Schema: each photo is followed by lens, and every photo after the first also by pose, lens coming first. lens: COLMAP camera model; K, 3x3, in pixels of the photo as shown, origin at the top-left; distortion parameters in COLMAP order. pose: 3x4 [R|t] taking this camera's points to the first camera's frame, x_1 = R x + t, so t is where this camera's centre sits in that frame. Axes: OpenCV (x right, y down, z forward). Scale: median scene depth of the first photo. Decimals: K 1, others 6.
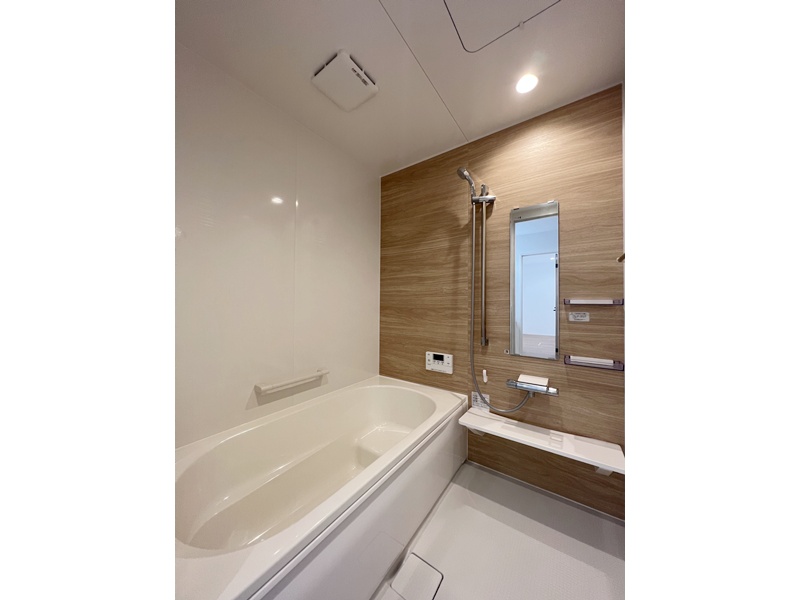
lens RADIAL K [[239.7, 0, 400.5], [0, 239.7, 301.0], [0, 0, 1]] dist [-0.002072, 0.000061]
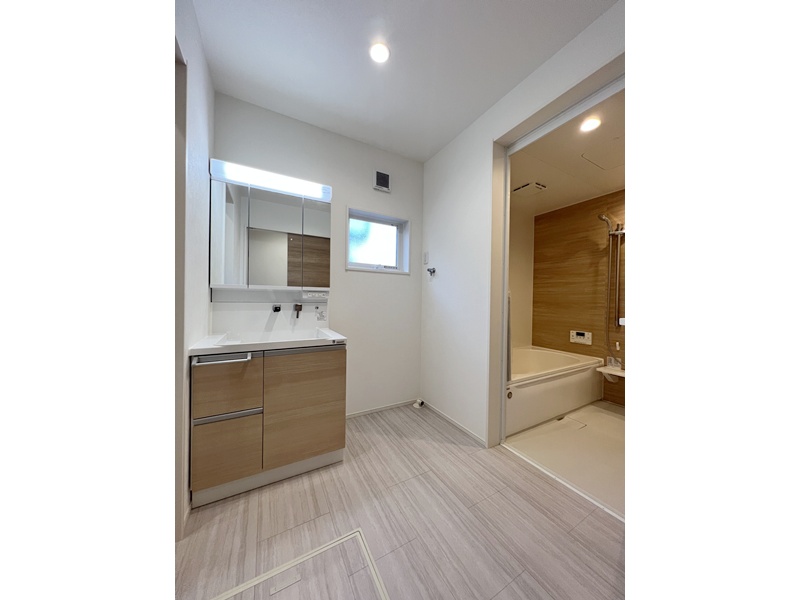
lens RADIAL K [[239.7, 0, 399.1], [0, 239.7, 300.3], [0, 0, 1]] dist [-0.002072, 0.000061]
pose [[0.899737, 0.013216, -0.436232, -0.231115], [-0.011329, 0.999912, 0.006927, 0.019468], [0.436286, -0.001290, 0.899807, -0.934084]]
